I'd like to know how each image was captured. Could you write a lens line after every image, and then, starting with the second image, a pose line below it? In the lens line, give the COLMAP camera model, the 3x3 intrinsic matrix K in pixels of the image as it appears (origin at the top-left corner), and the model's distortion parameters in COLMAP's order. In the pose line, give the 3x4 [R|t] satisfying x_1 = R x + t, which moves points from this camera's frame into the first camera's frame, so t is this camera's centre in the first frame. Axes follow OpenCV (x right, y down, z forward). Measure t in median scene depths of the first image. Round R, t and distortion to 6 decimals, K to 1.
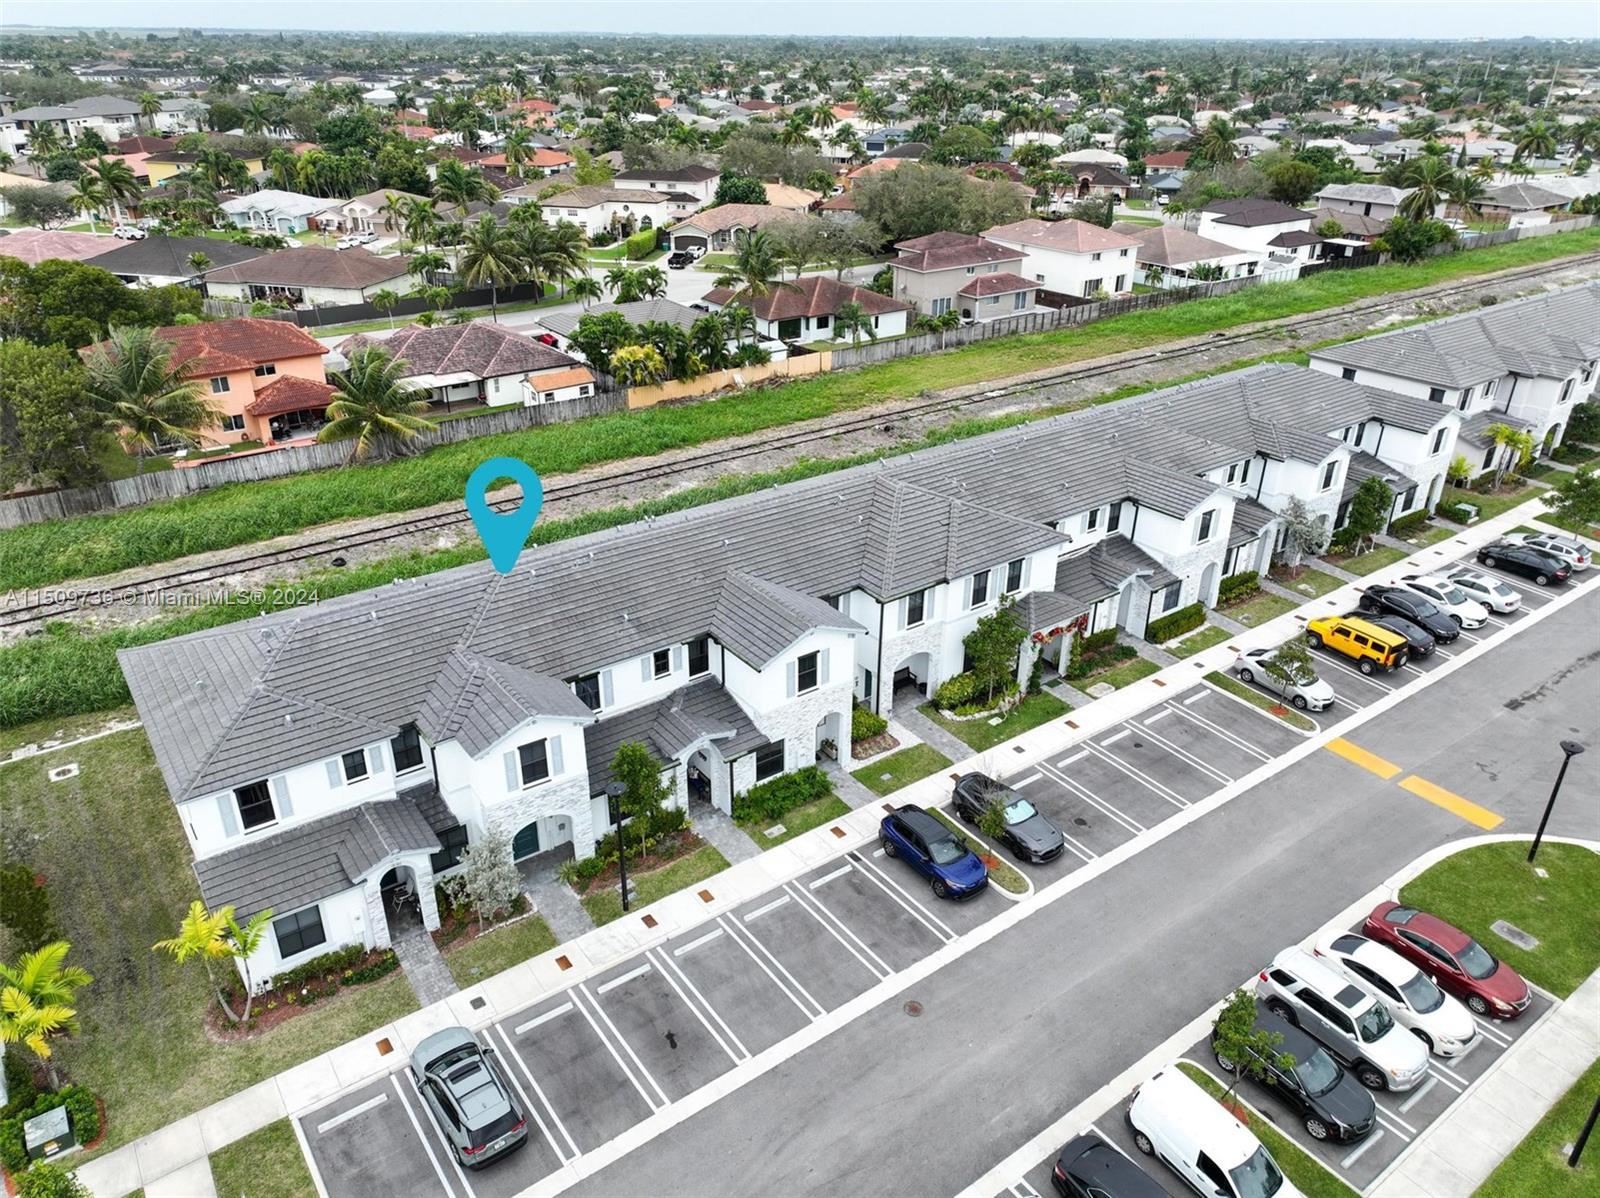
lens RADIAL K [[1133.9, 0, 803.0], [0, 1133.9, 602.5], [0, 0, 1]] dist [0.011684, 0.003037]
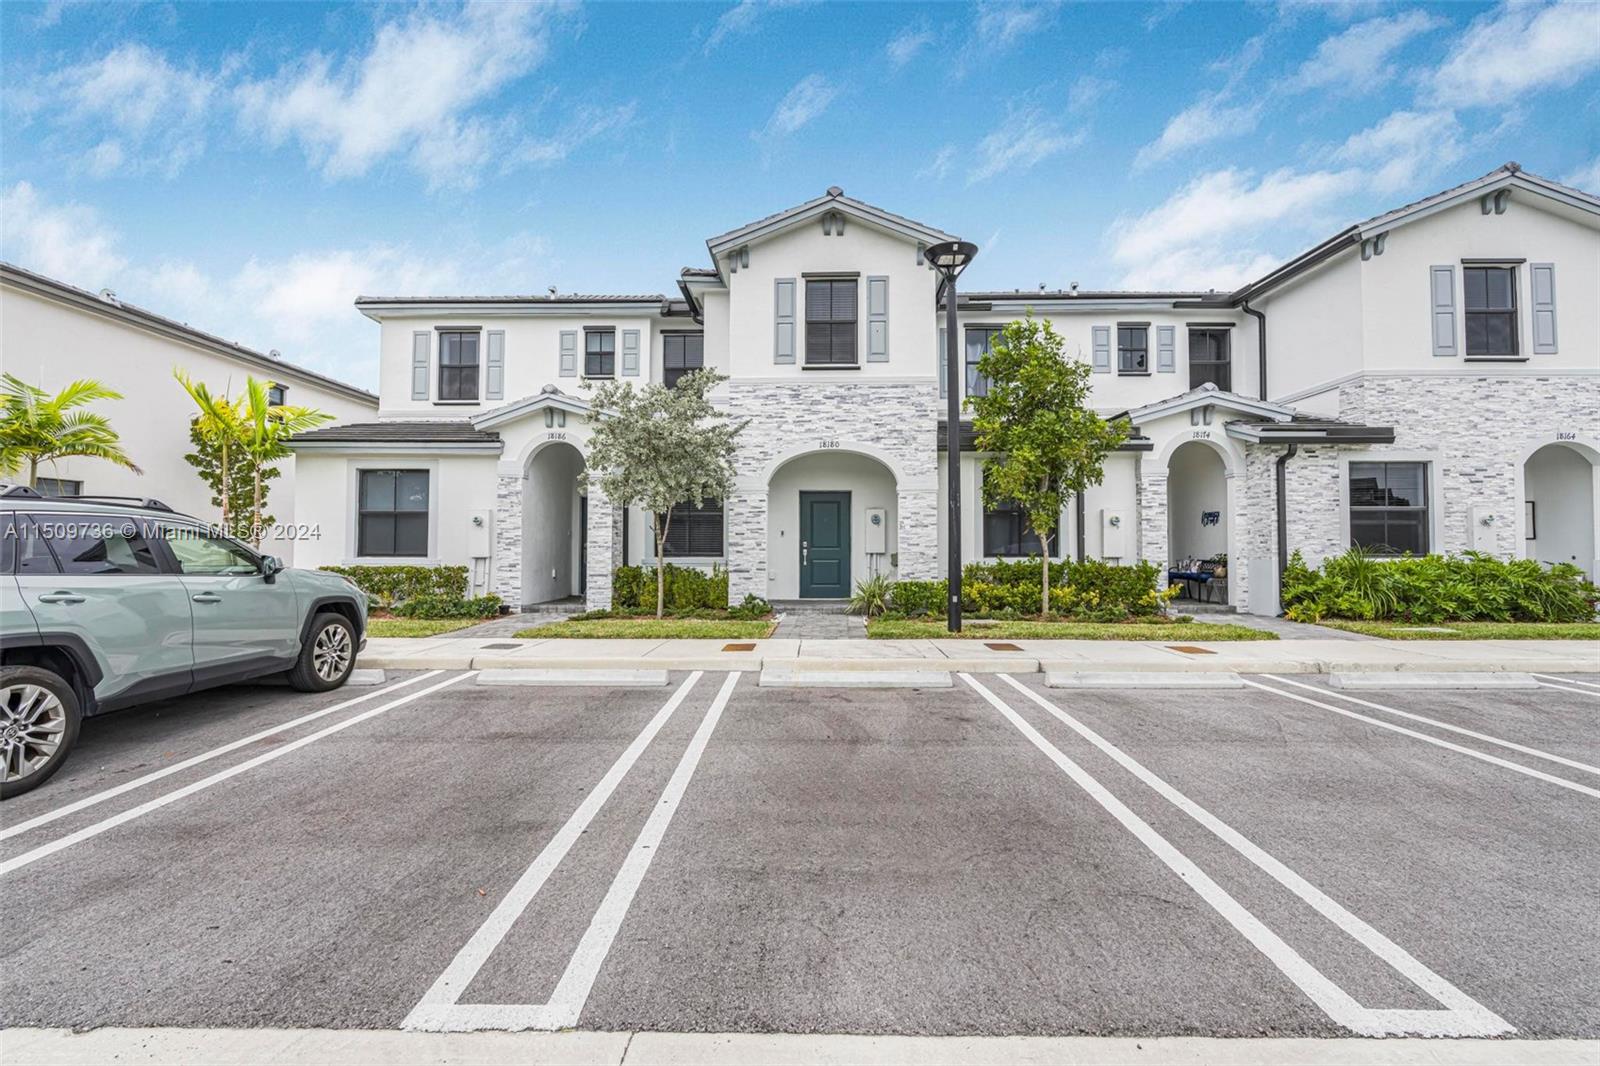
lens RADIAL K [[726.6, 0, 803.0], [0, 726.6, 524.0], [0, 0, 1]] dist [-0.002604, 0.000312]
pose [[0.800805, -0.025825, -0.598368, -0.043209], [-0.265506, 0.880231, -0.393320, 0.315403], [0.536860, 0.473843, 0.698036, 0.706192]]
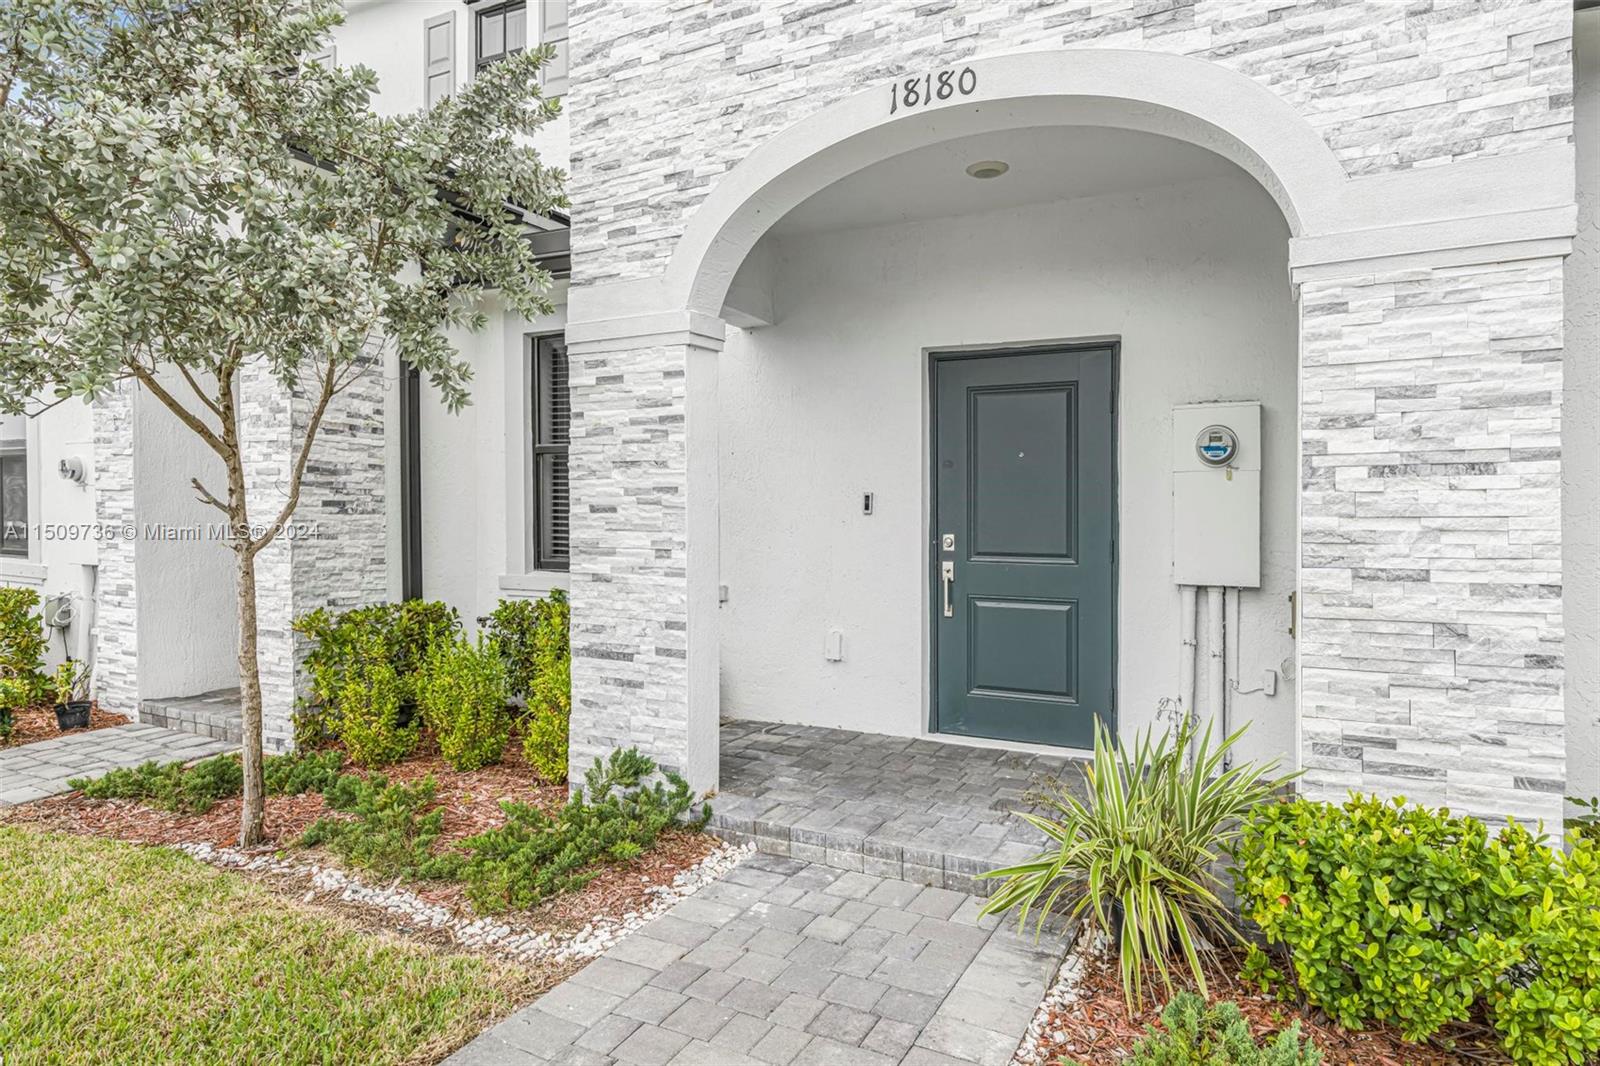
lens RADIAL K [[908.2, 0, 812.6], [0, 908.2, 517.4], [0, 0, 1]] dist [-0.005319, 0.000363]
pose [[0.468097, 0.001221, -0.883676, -0.142476], [-0.400844, 0.891493, -0.211102, 0.224970], [0.787533, 0.453033, 0.417795, 0.872347]]
